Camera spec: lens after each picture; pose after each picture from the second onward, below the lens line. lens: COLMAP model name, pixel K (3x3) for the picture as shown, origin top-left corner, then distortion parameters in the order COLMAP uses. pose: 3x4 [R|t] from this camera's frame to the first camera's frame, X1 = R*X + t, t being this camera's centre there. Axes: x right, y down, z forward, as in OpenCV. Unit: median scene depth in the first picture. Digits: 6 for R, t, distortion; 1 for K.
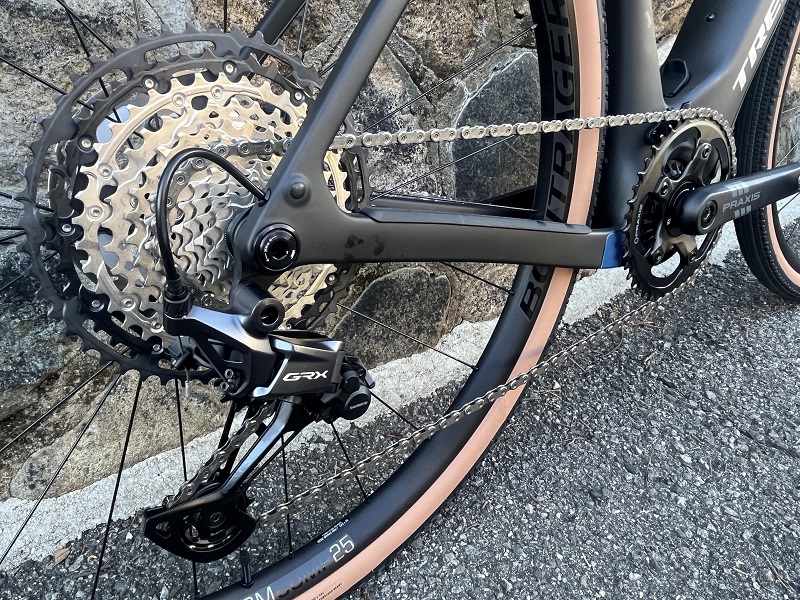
lens RADIAL K [[585.2, 0, 379.6], [0, 585.2, 292.4], [0, 0, 1]] dist [0.008404, -0.001355]
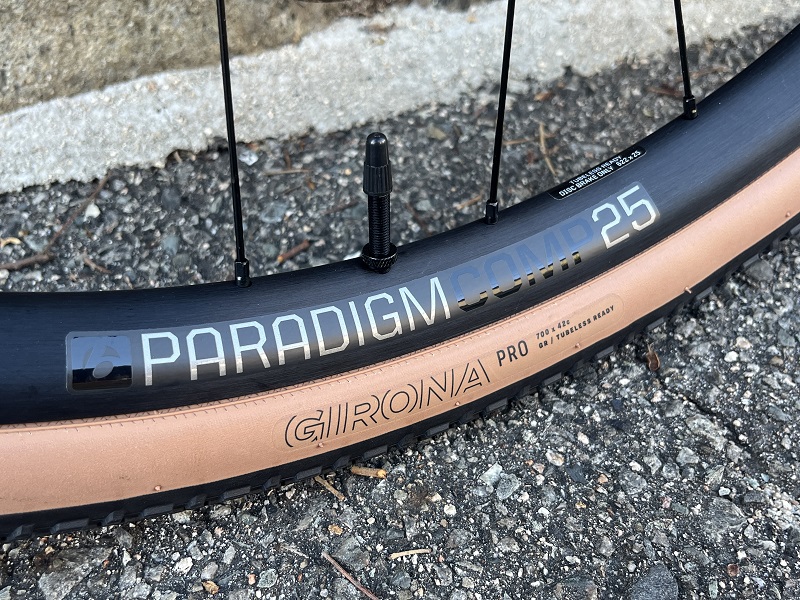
lens RADIAL K [[771.7, 0, 400.4], [0, 771.7, 300.7], [0, 0, 1]] dist [0.023100, 0.000000]
pose [[0.993477, 0.075701, -0.085286, -0.140426], [-0.054373, 0.971849, 0.229246, 0.339476], [0.100239, -0.223113, 0.969625, 0.443909]]
